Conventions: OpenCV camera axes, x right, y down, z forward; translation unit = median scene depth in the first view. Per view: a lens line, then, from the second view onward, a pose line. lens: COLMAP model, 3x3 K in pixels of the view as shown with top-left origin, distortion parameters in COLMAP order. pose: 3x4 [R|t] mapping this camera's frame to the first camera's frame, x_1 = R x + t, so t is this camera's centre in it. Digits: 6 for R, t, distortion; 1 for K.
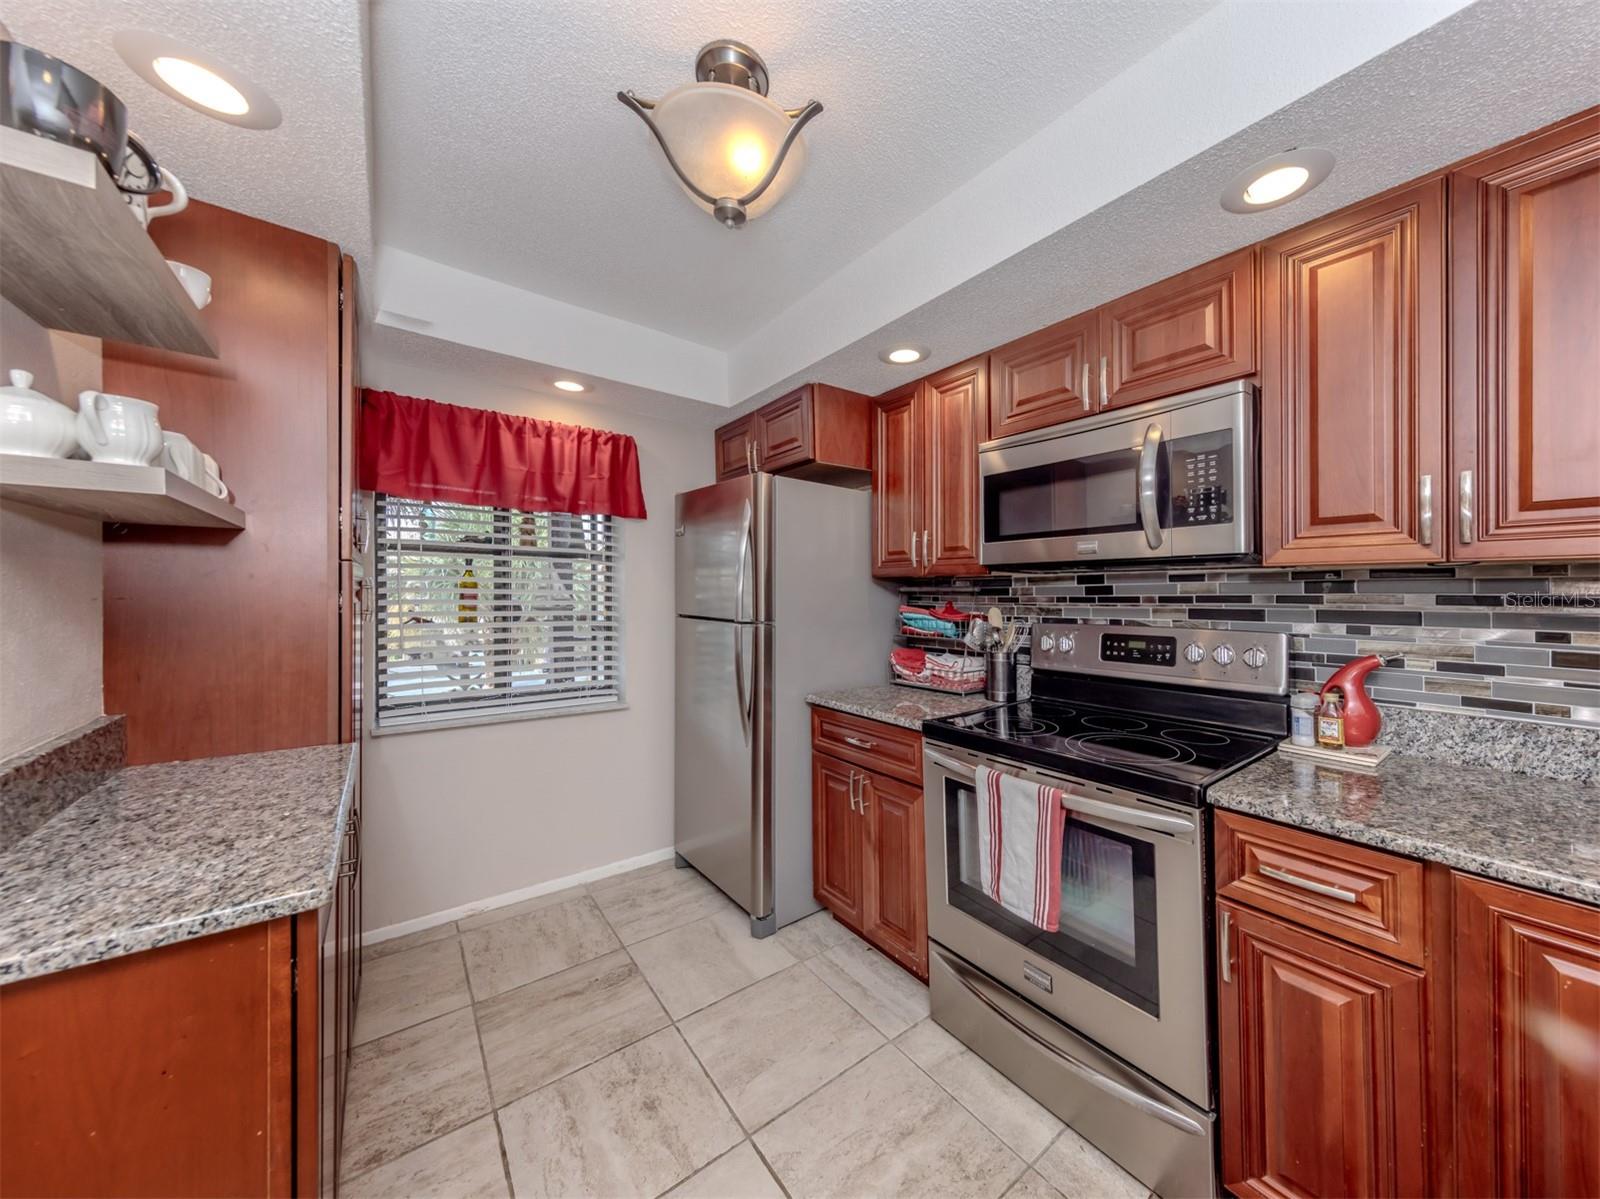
lens RADIAL K [[506.8, 0, 835.7], [0, 506.8, 583.4], [0, 0, 1]] dist [-0.000323, 0.000062]
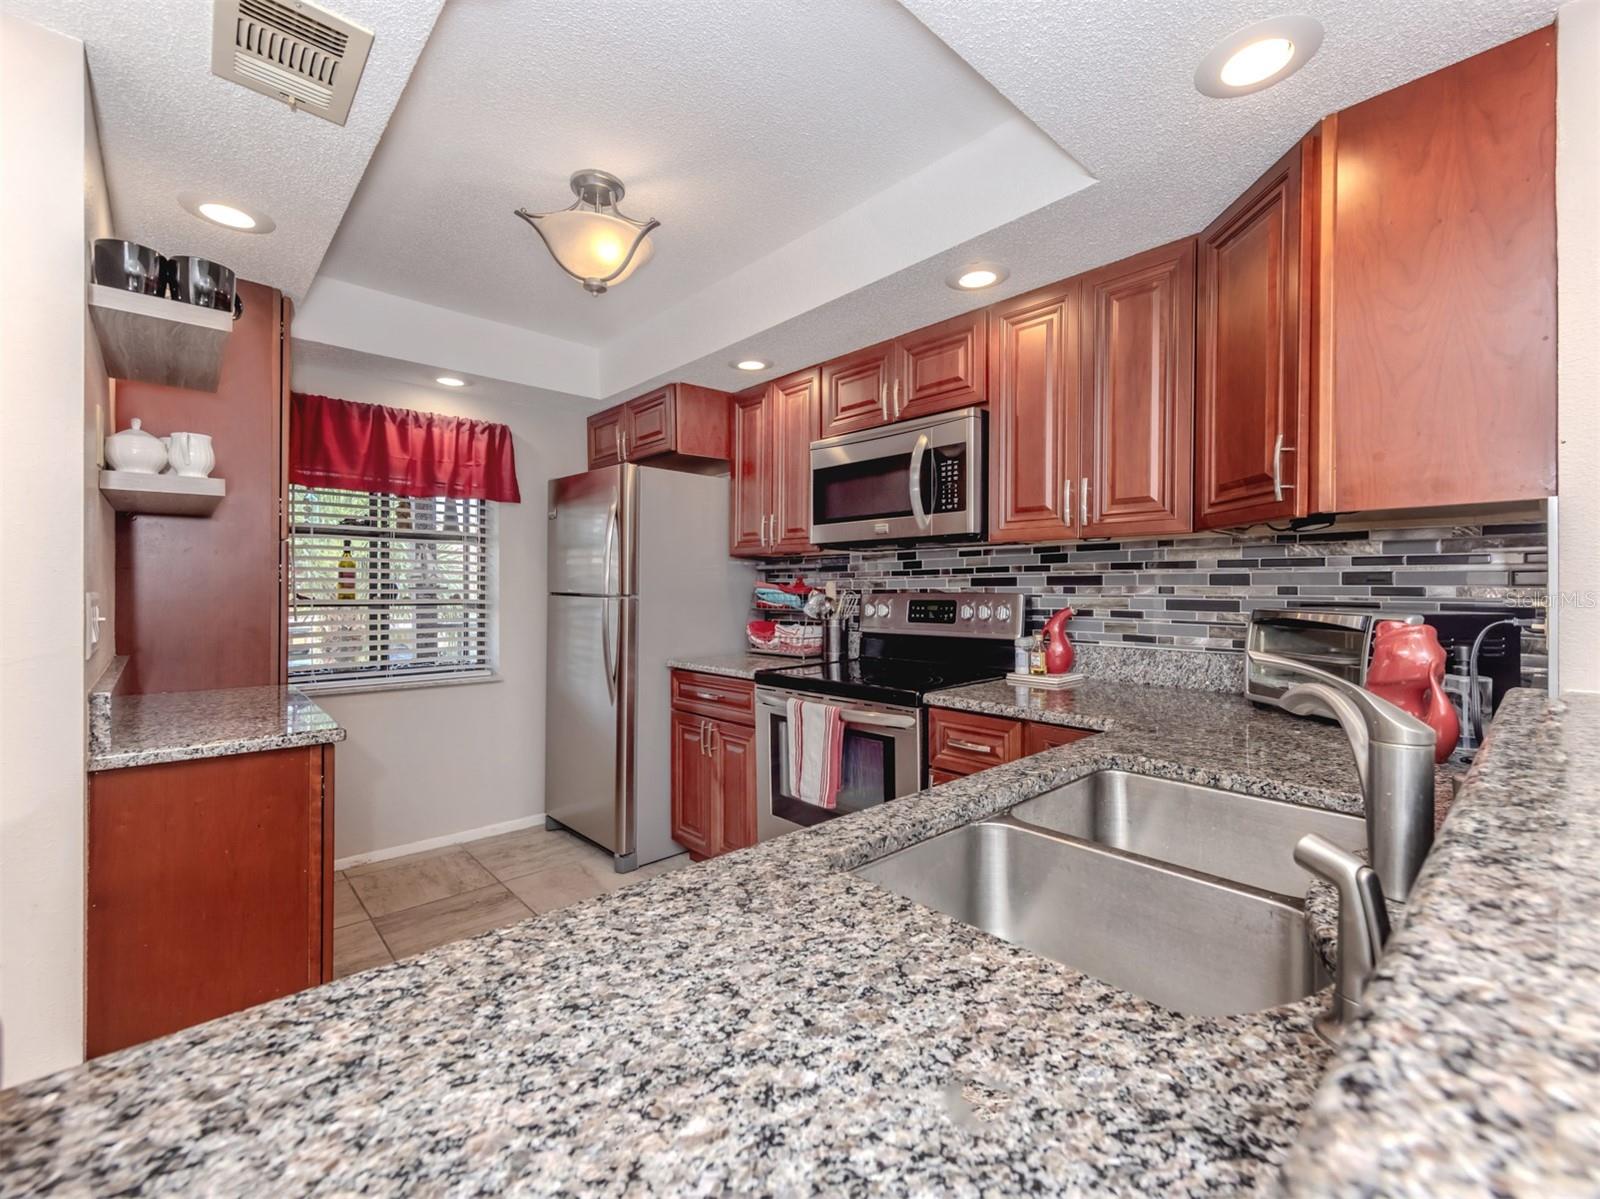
lens RADIAL K [[602.7, 0, 776.2], [0, 602.7, 549.8], [0, 0, 1]] dist [-0.011081, -0.000209]
pose [[0.997850, -0.003074, 0.065473, 0.110908], [0.005571, 0.999263, -0.037981, 0.030518], [-0.065308, 0.038264, 0.997131, -0.401014]]
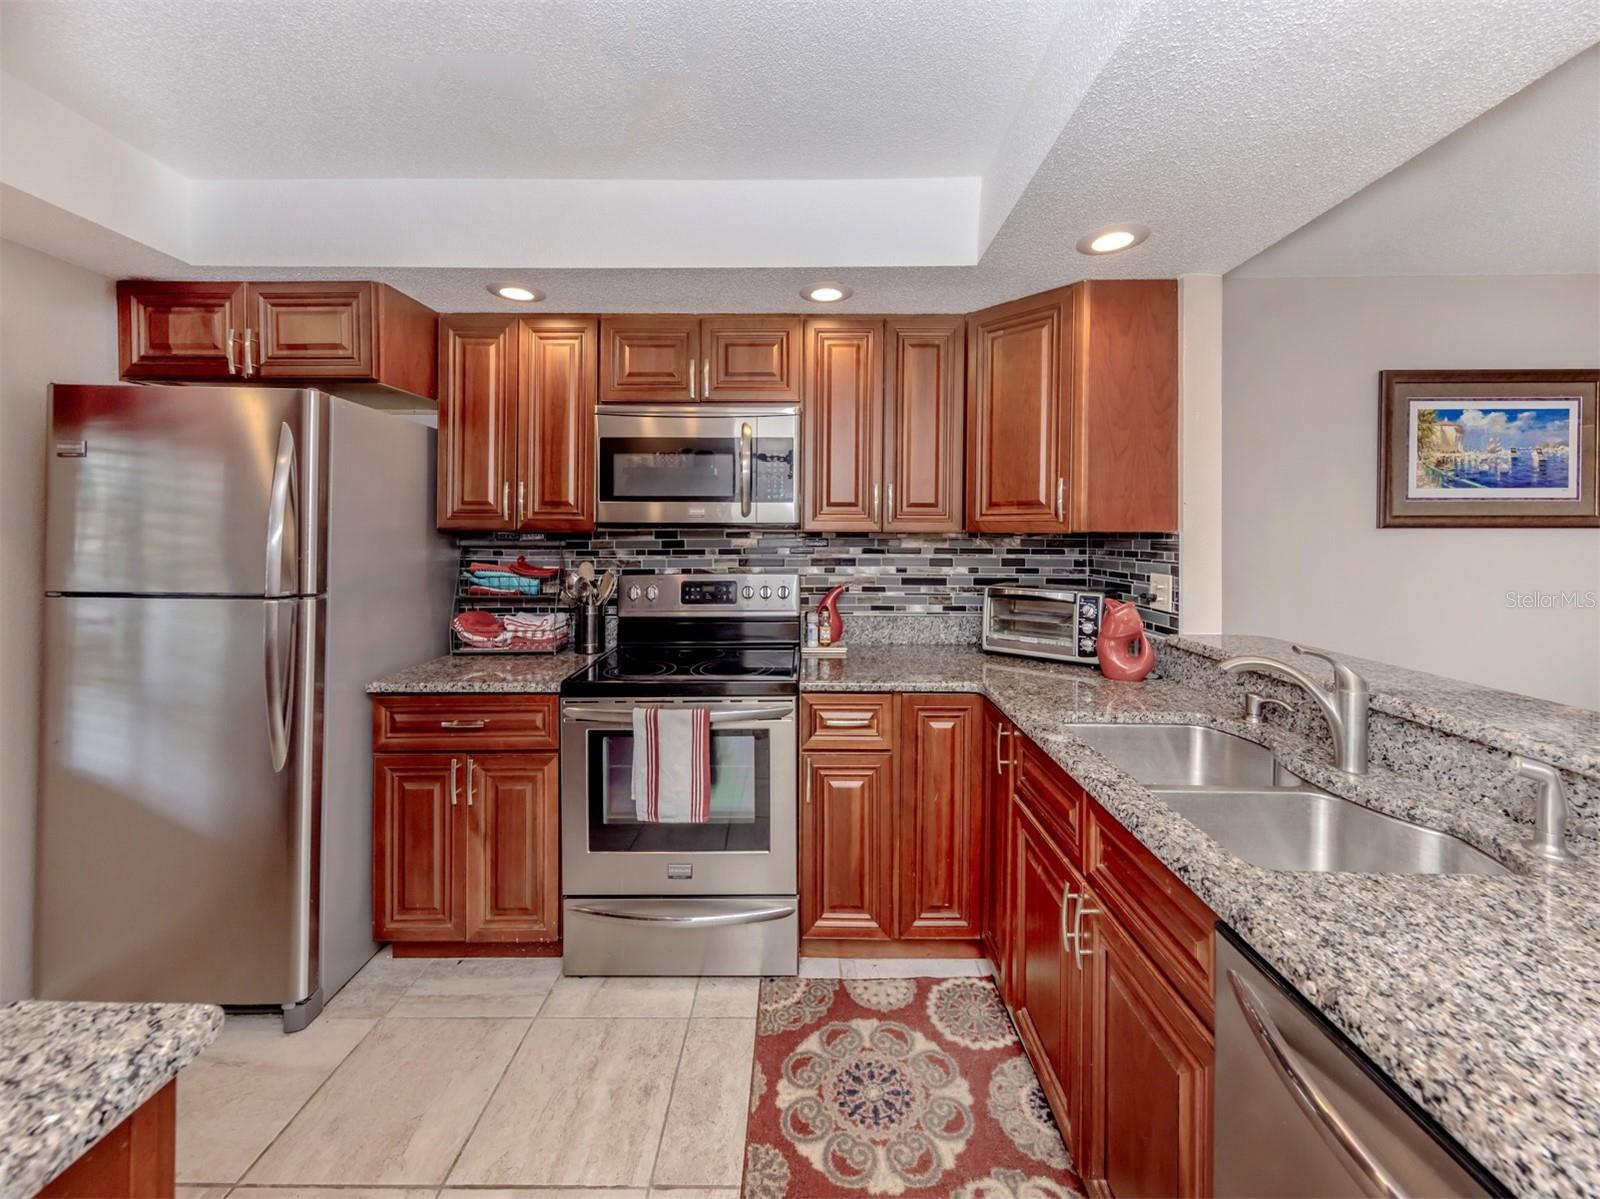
lens RADIAL K [[604.1, 0, 738.2], [0, 604.1, 522.7], [0, 0, 1]] dist [0.003870, -0.001154]
pose [[0.674570, 0.008001, 0.738167, -0.414404], [-0.012811, 0.999918, 0.000869, -0.039926], [-0.738099, -0.010043, 0.674617, -0.046518]]
